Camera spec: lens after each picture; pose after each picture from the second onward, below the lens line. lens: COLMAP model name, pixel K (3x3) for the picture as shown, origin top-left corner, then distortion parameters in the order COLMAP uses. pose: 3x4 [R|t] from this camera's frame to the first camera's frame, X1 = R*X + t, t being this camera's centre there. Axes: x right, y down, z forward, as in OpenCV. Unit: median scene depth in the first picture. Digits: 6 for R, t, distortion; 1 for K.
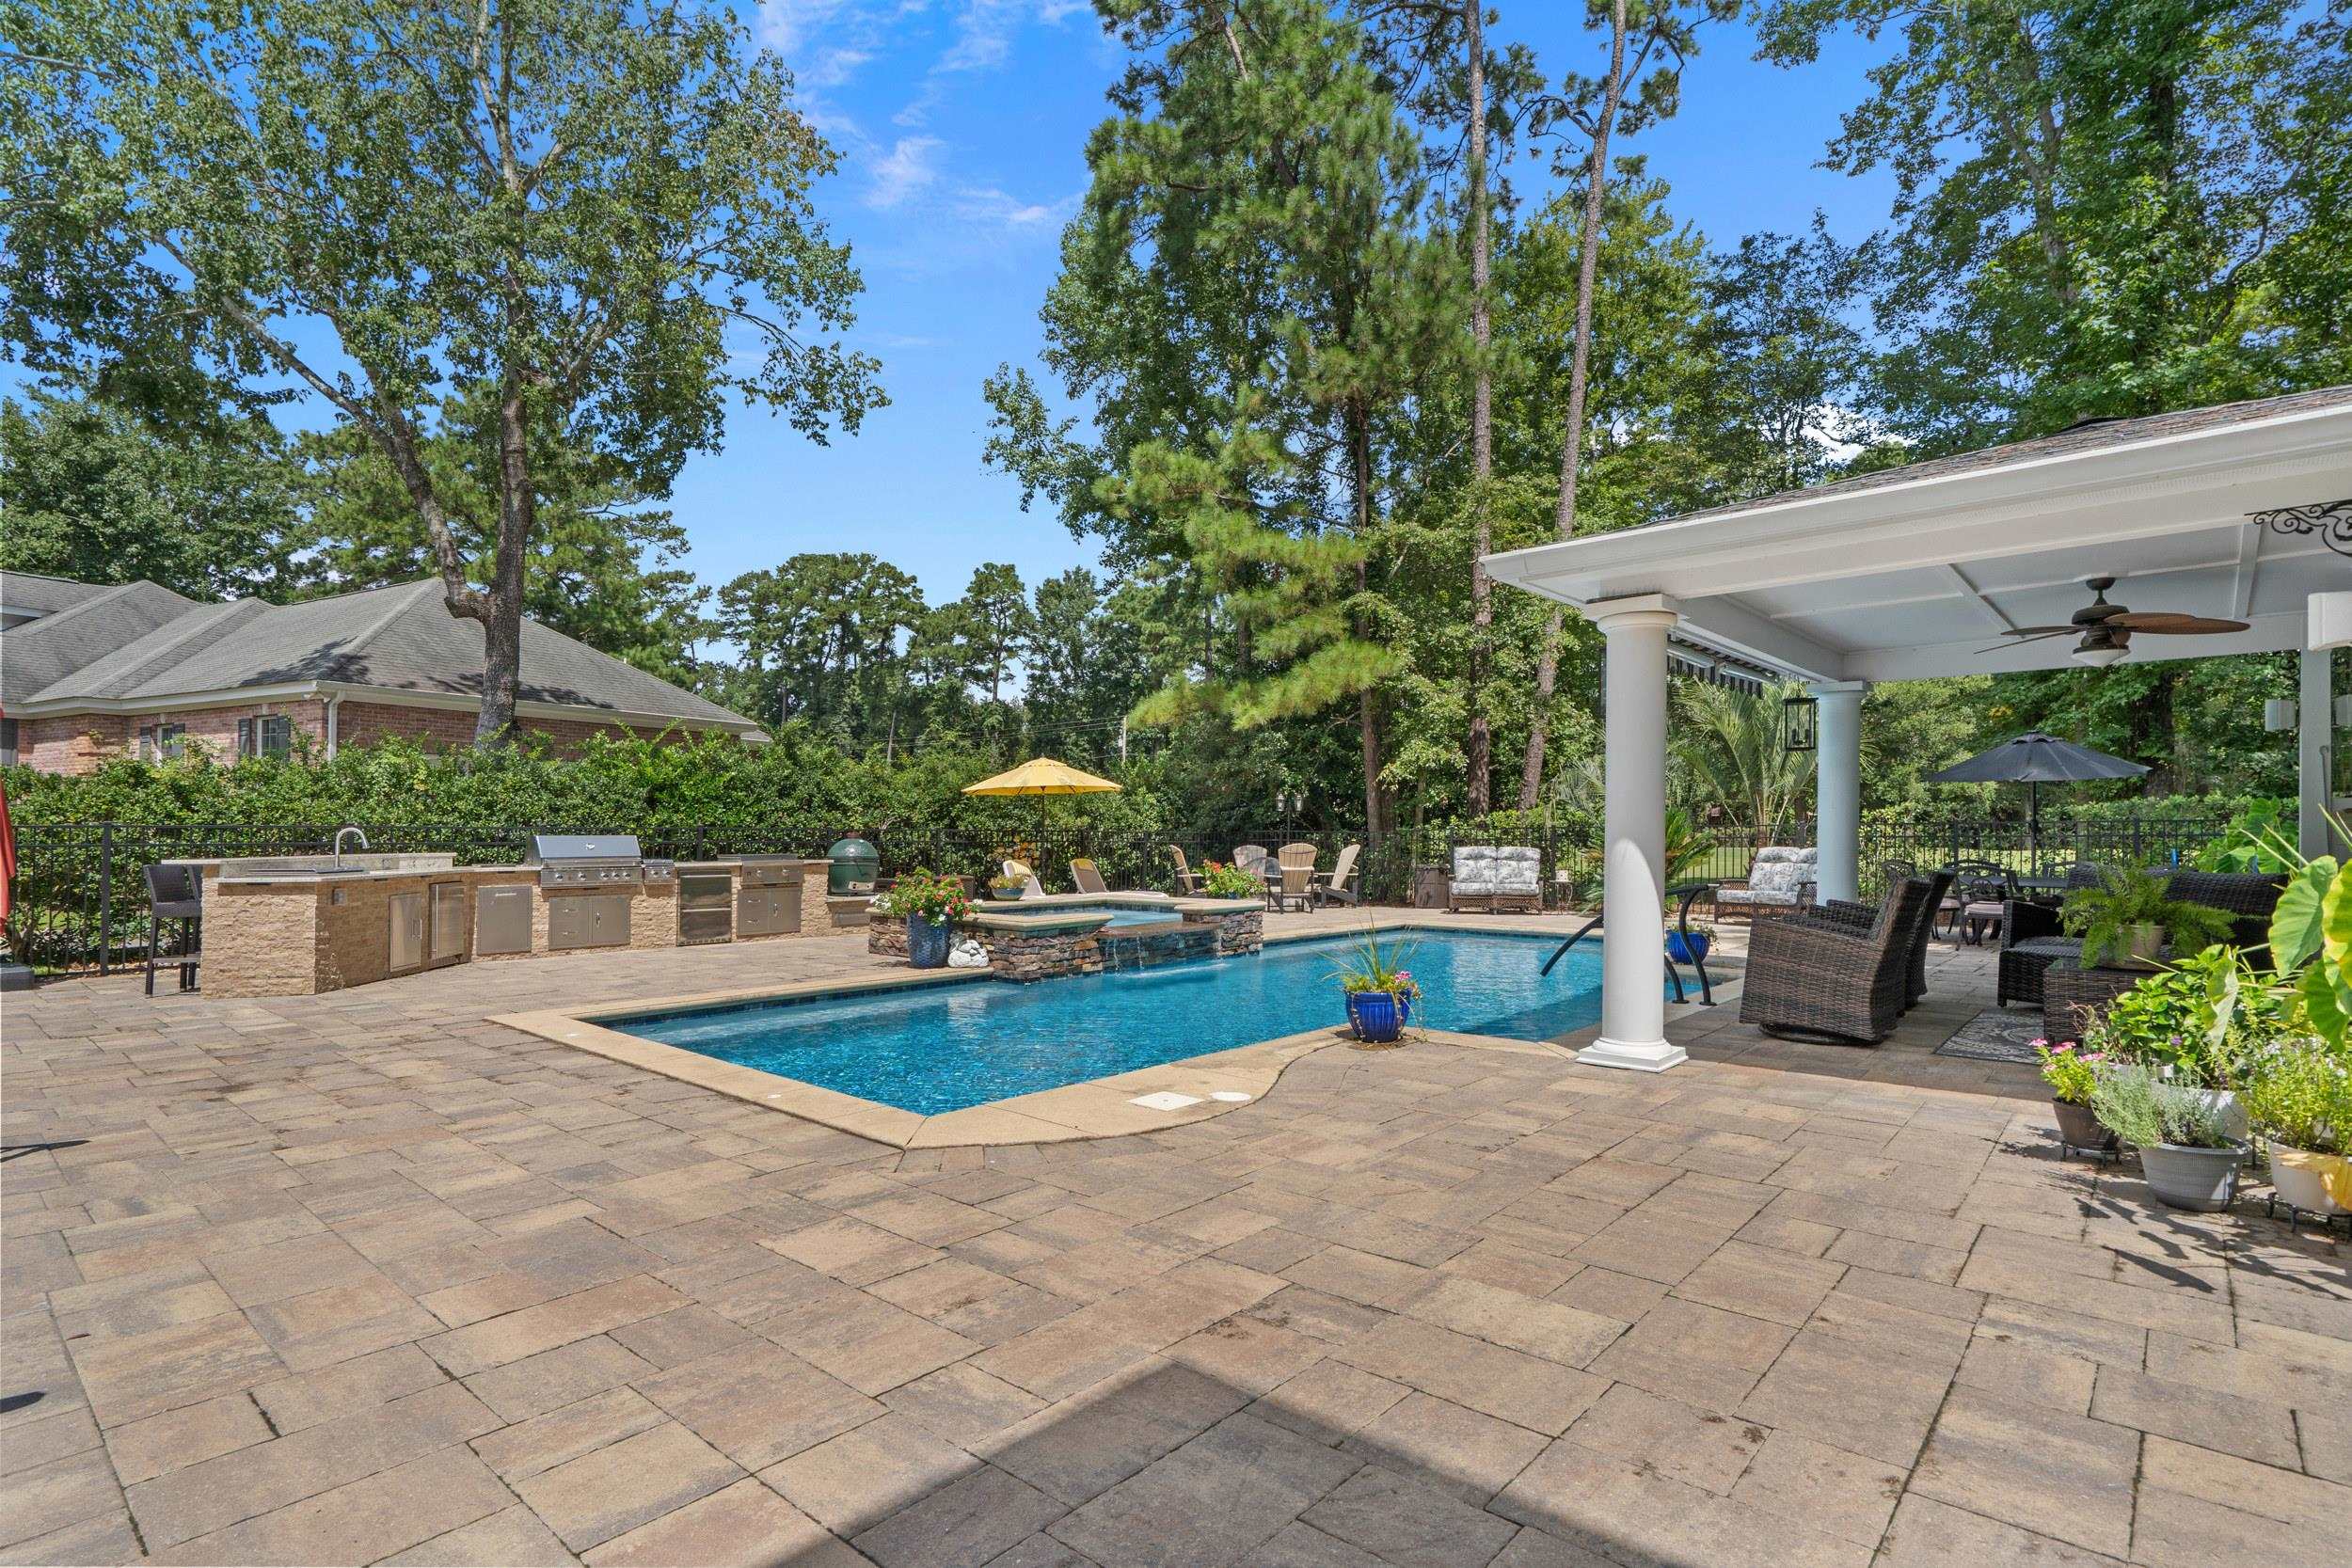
lens RADIAL K [[1203.5, 0, 1255.8], [0, 1203.5, 786.5], [0, 0, 1]] dist [0.003522, 0.001180]
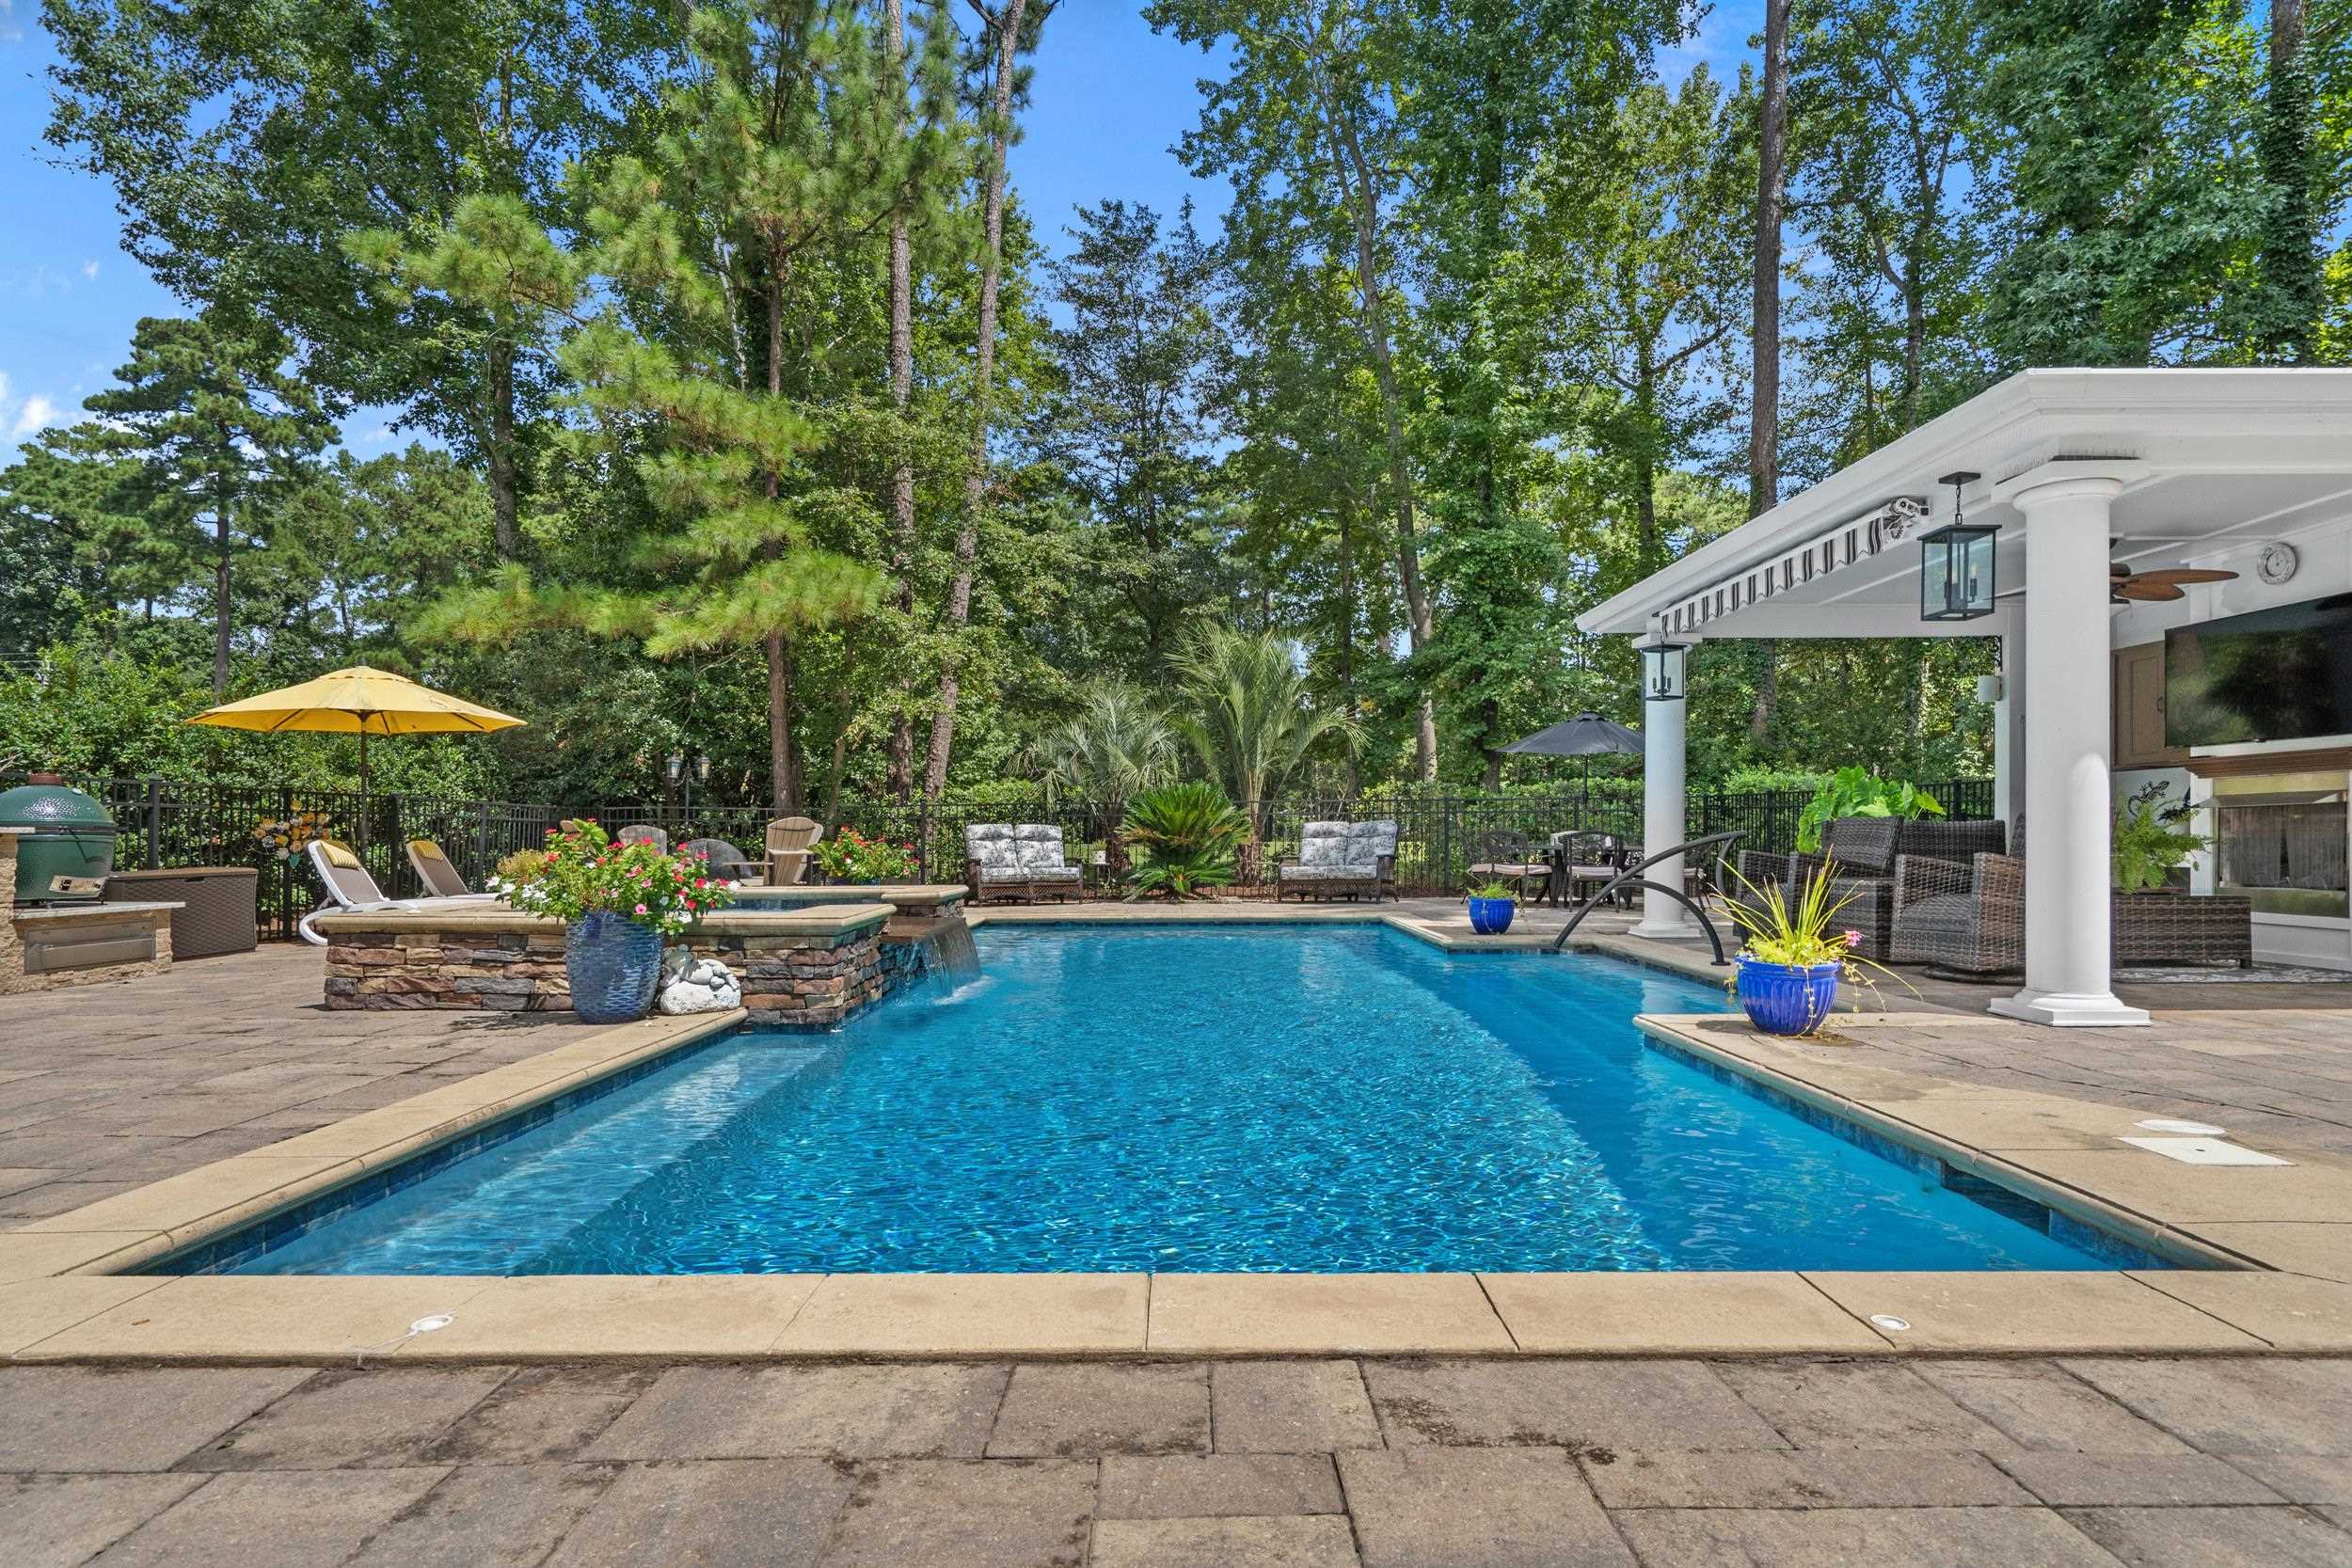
lens RADIAL K [[1232.5, 0, 1230.6], [0, 1232.5, 829.0], [0, 0, 1]] dist [0.002824, -0.000977]
pose [[0.753597, 0.002594, 0.657331, -0.248051], [-0.021771, 0.999542, 0.021015, 0.032649], [-0.656976, -0.030148, 0.753309, 0.267149]]
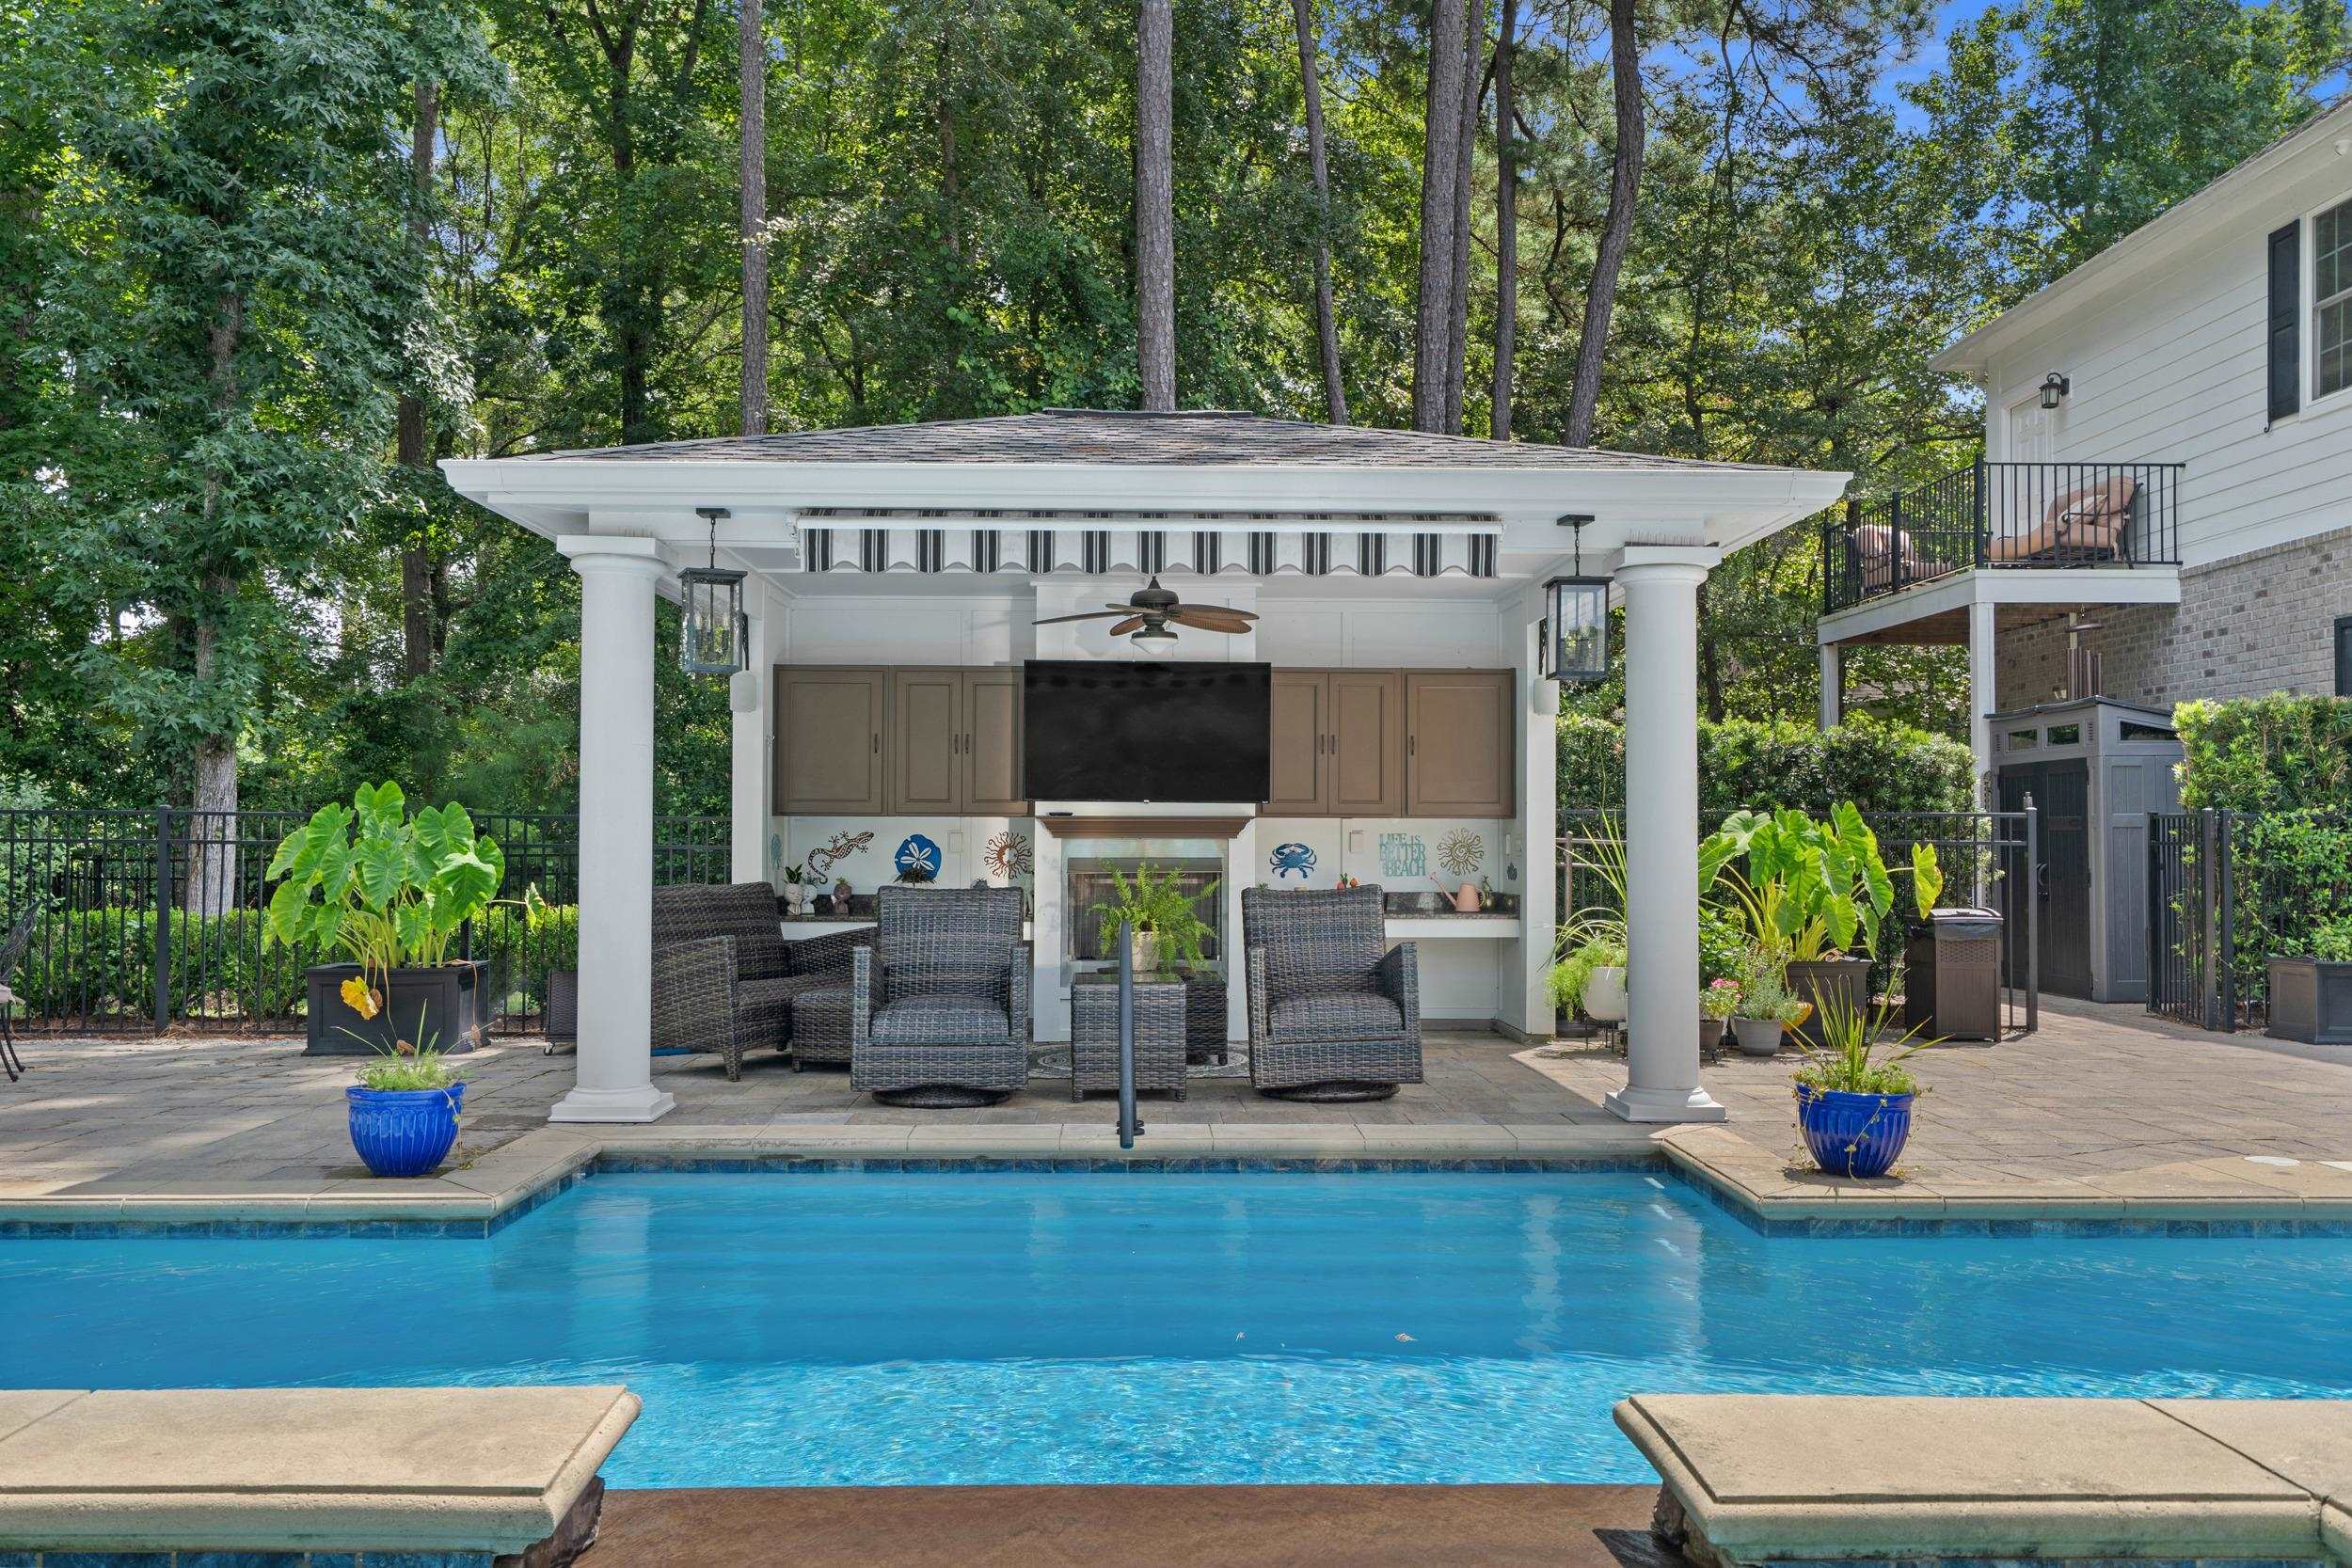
lens RADIAL K [[1794.2, 0, 1189.6], [0, 1794.2, 772.2], [0, 0, 1]] dist [0.010865, -0.000437]
pose [[-0.655319, 0.030751, 0.754726, -0.141401], [-0.029087, 0.997403, -0.065894, 0.031513], [-0.754792, -0.065134, -0.652722, 0.747658]]
